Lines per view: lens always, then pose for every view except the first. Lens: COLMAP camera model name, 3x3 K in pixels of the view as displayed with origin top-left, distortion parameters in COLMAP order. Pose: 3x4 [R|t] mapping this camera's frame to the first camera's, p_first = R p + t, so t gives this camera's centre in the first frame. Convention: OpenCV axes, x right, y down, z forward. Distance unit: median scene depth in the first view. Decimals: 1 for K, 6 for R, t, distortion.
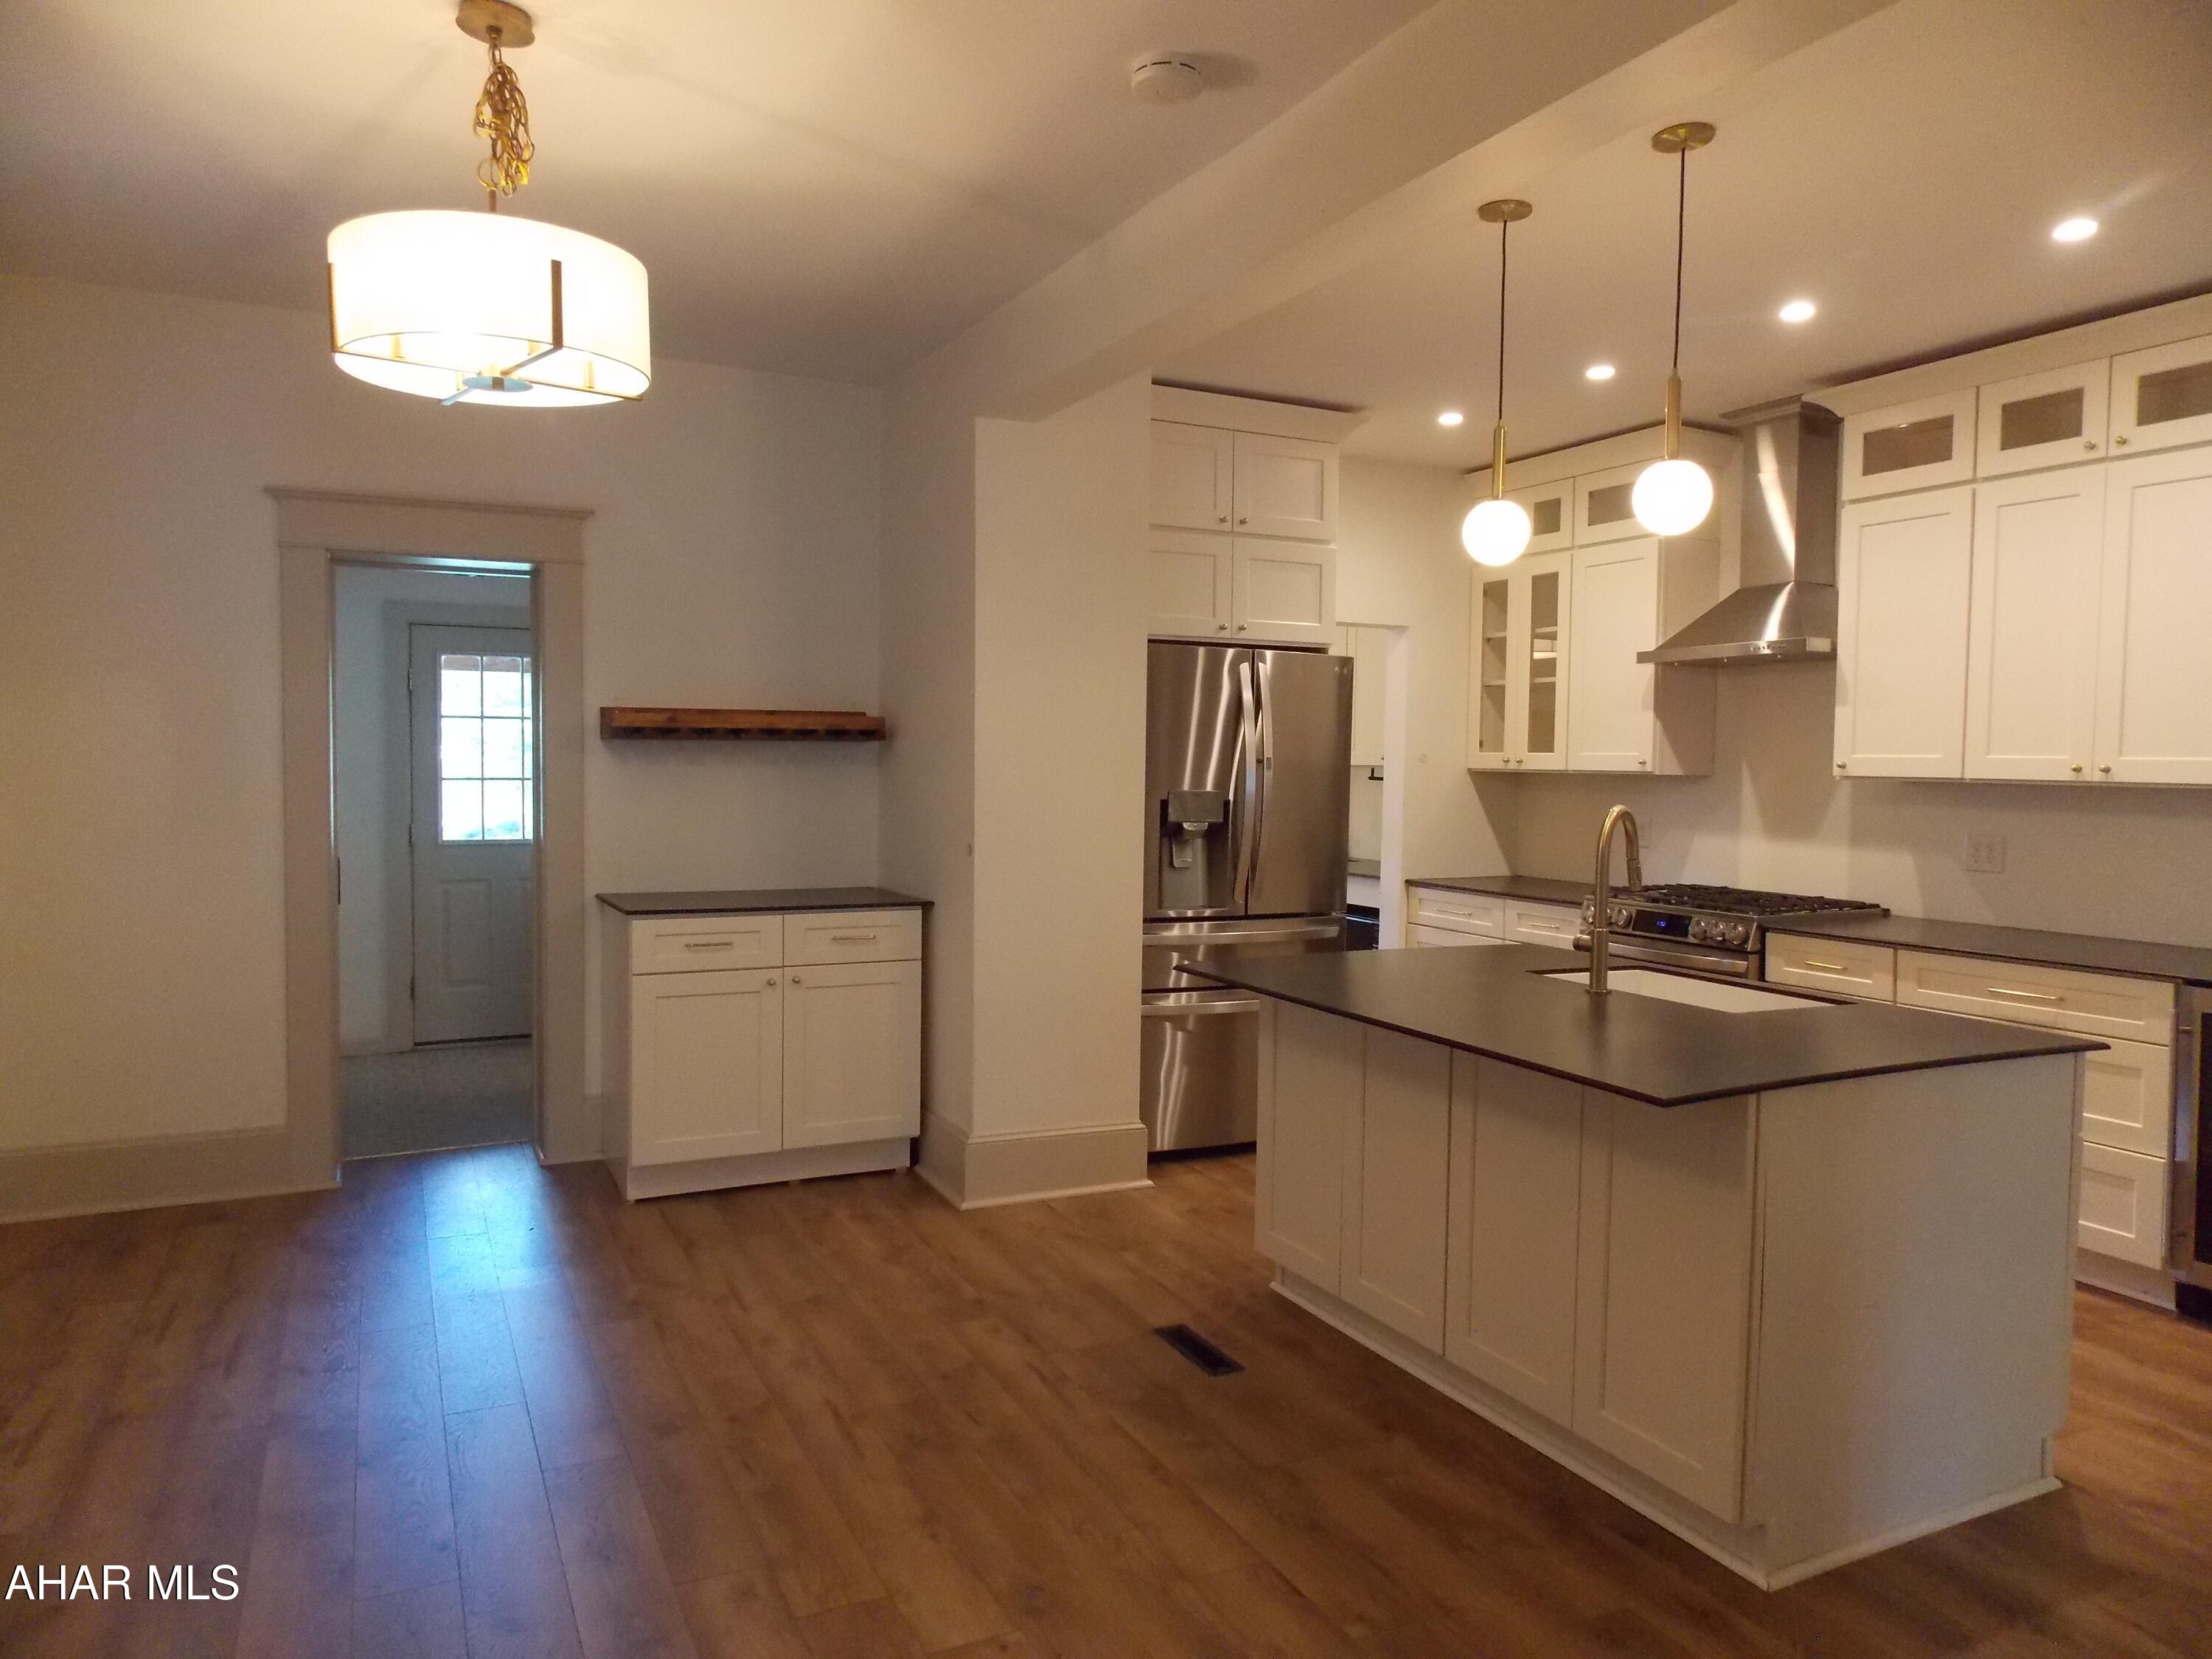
lens RADIAL K [[1458.6, 0, 1110.4], [0, 1458.6, 813.7], [0, 0, 1]] dist [-0.001524, 0.001242]
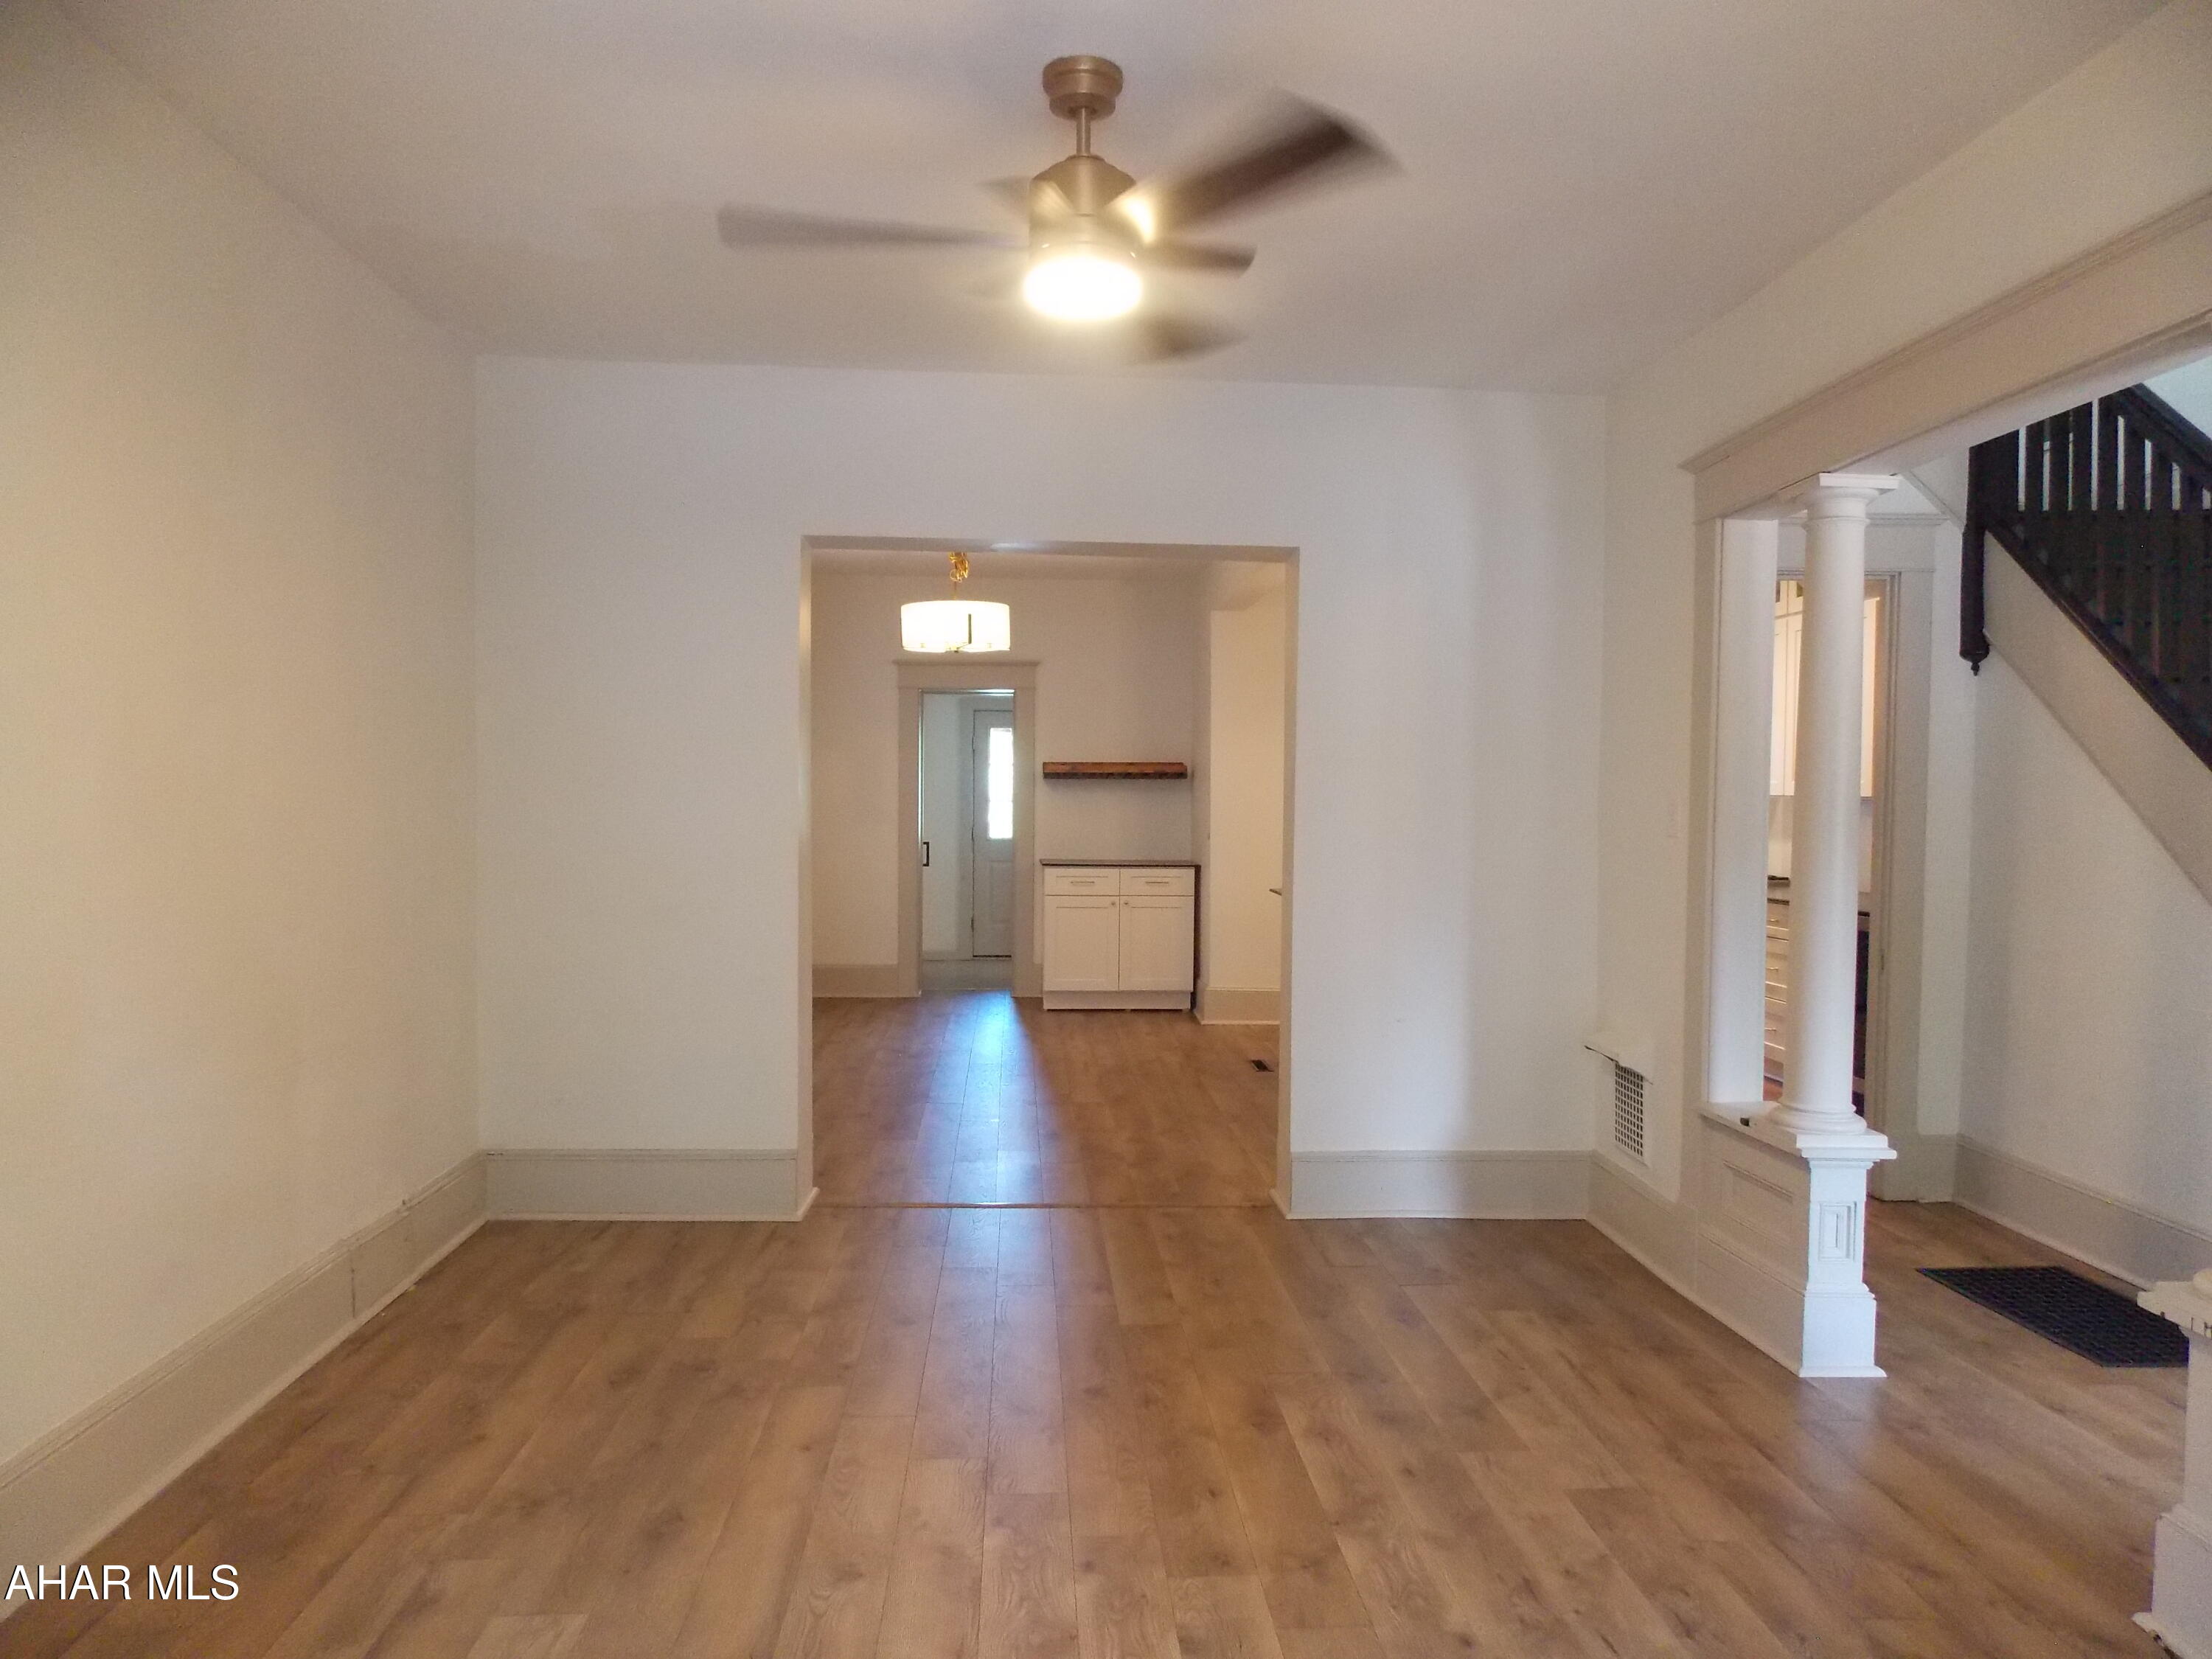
lens RADIAL K [[1503.1, 0, 1110.5], [0, 1503.1, 827.1], [0, 0, 1]] dist [0.000344, -0.004978]
pose [[0.918924, 0.004858, -0.394405, 0.548431], [-0.012503, 0.999780, -0.016817, 0.047581], [0.394237, 0.020385, 0.918783, -0.836967]]
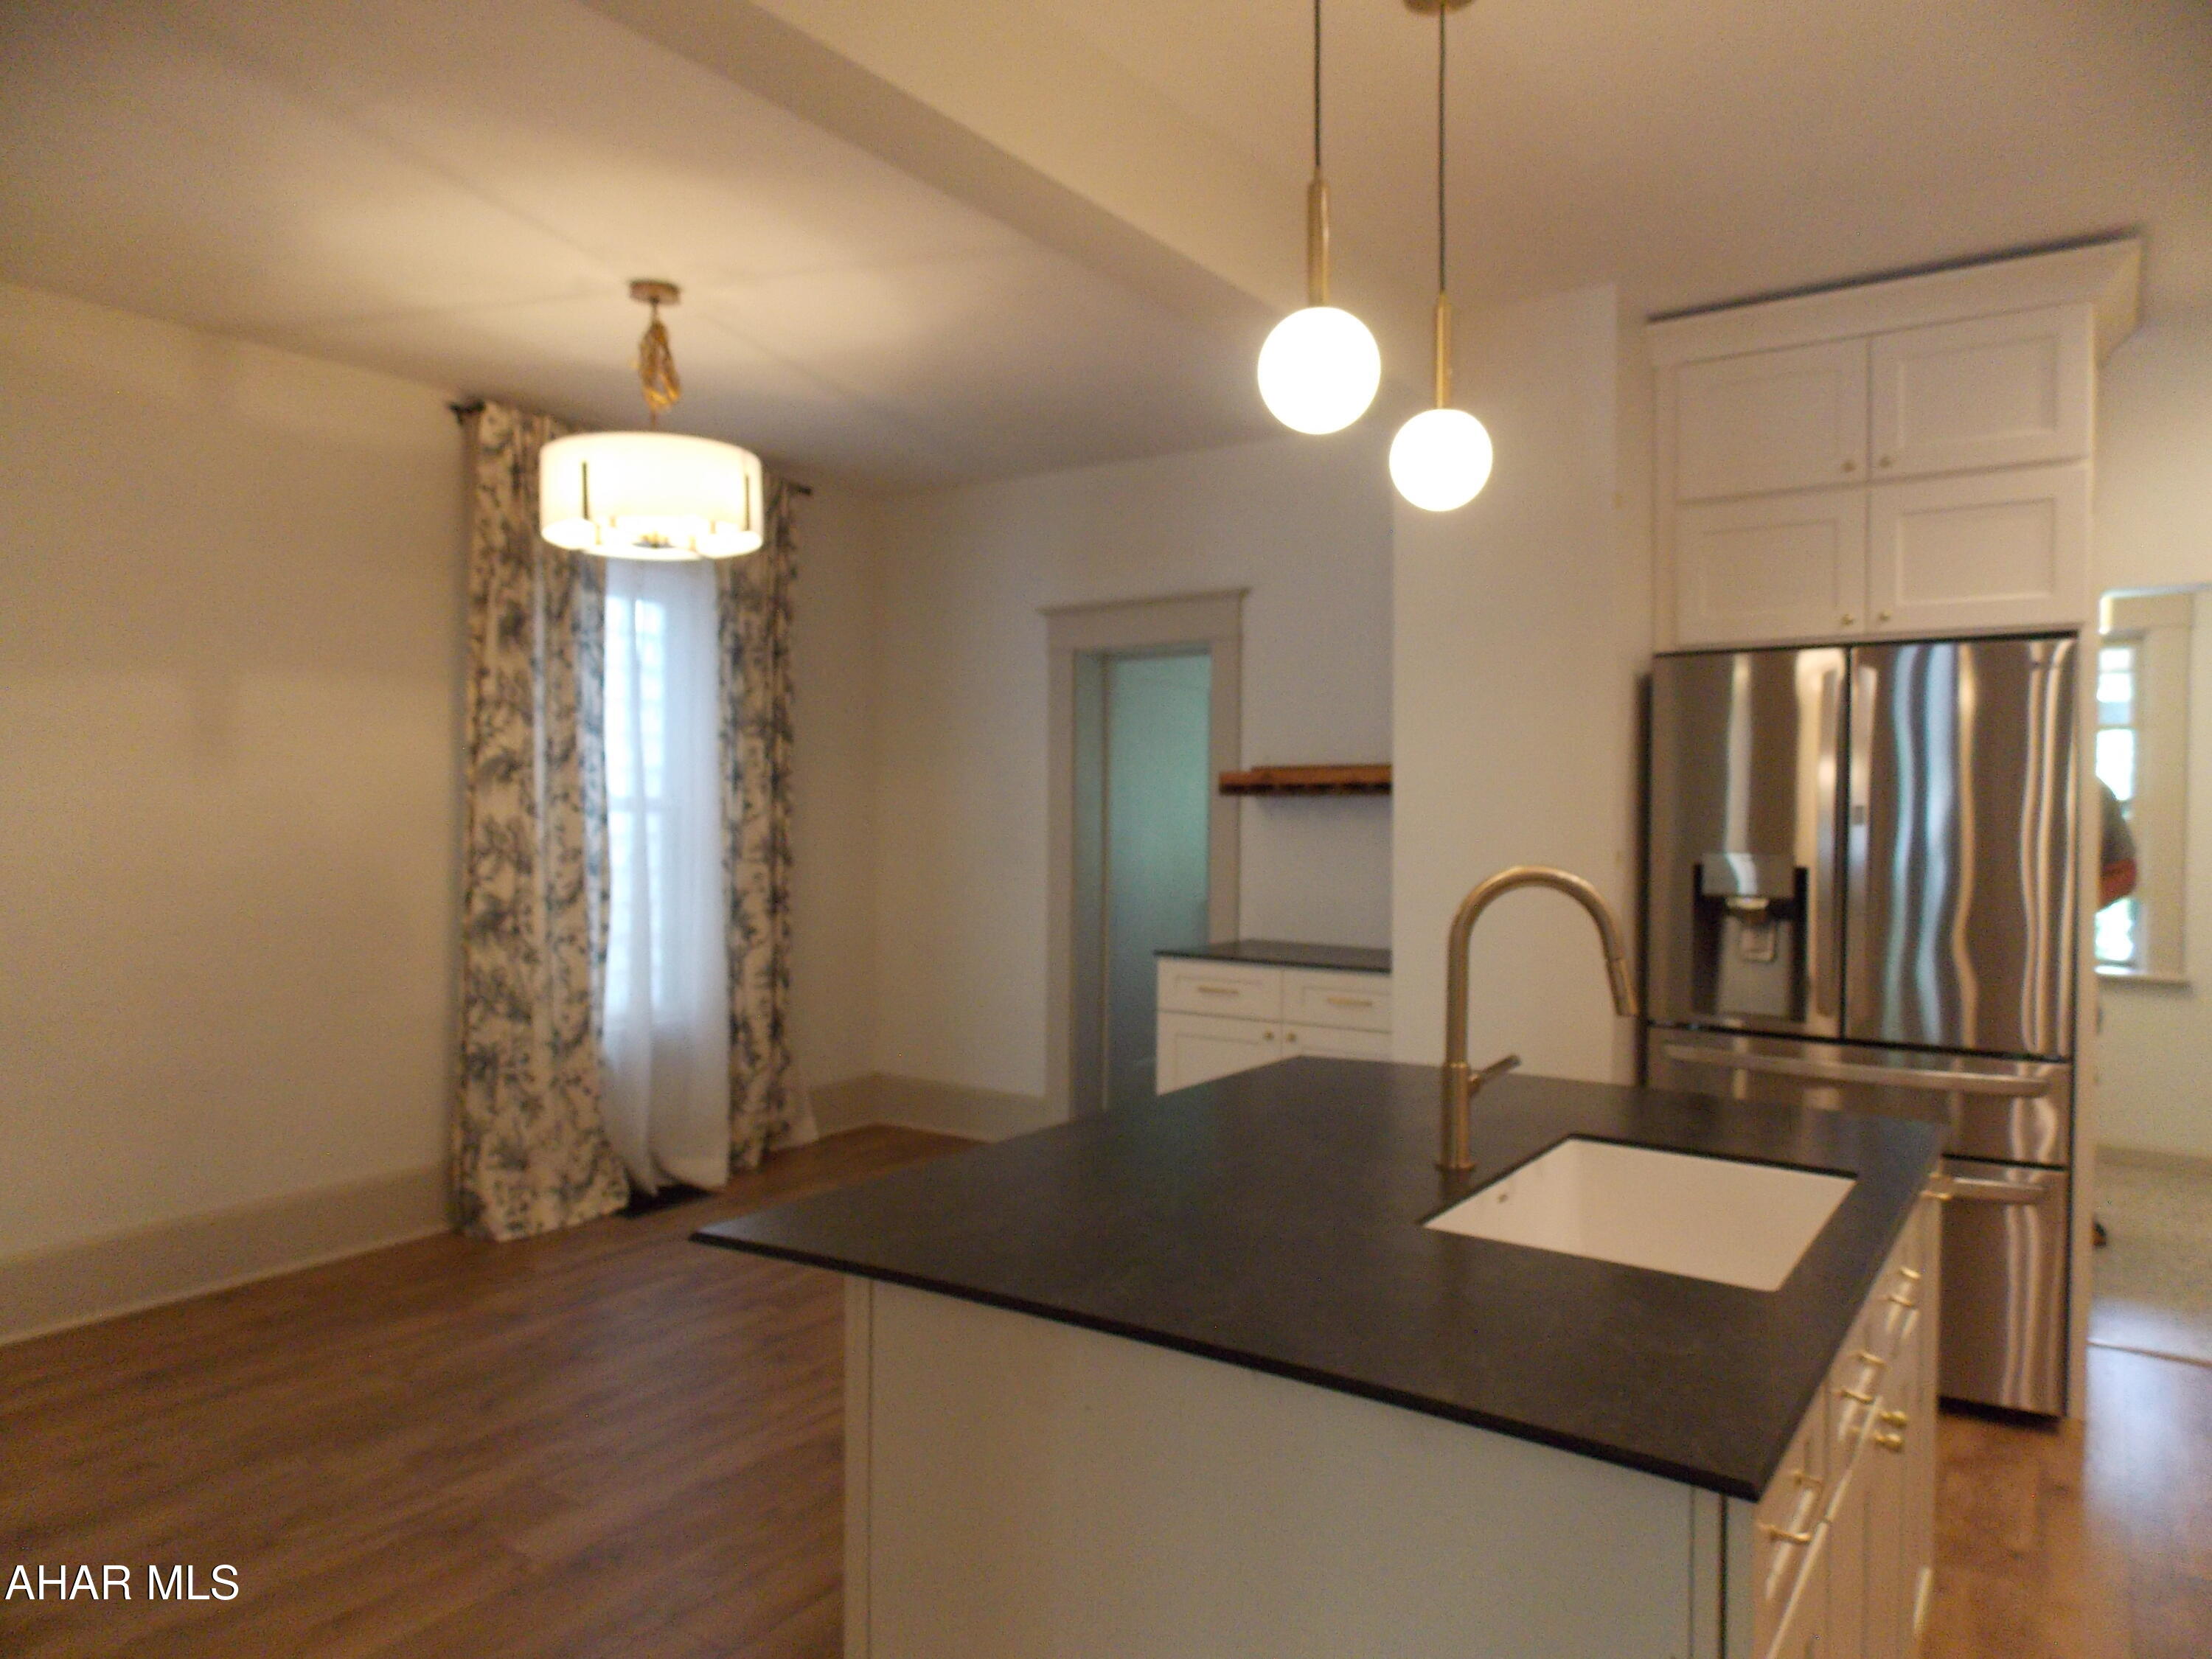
lens RADIAL K [[1458.6, 0, 1110.4], [0, 1458.6, 813.7], [0, 0, 1]] dist [-0.001524, 0.001242]
pose [[0.481873, -0.008376, -0.876201, 0.585533], [-0.033739, 0.999035, -0.028105, -0.004945], [0.875591, 0.043106, 0.481126, 0.412359]]
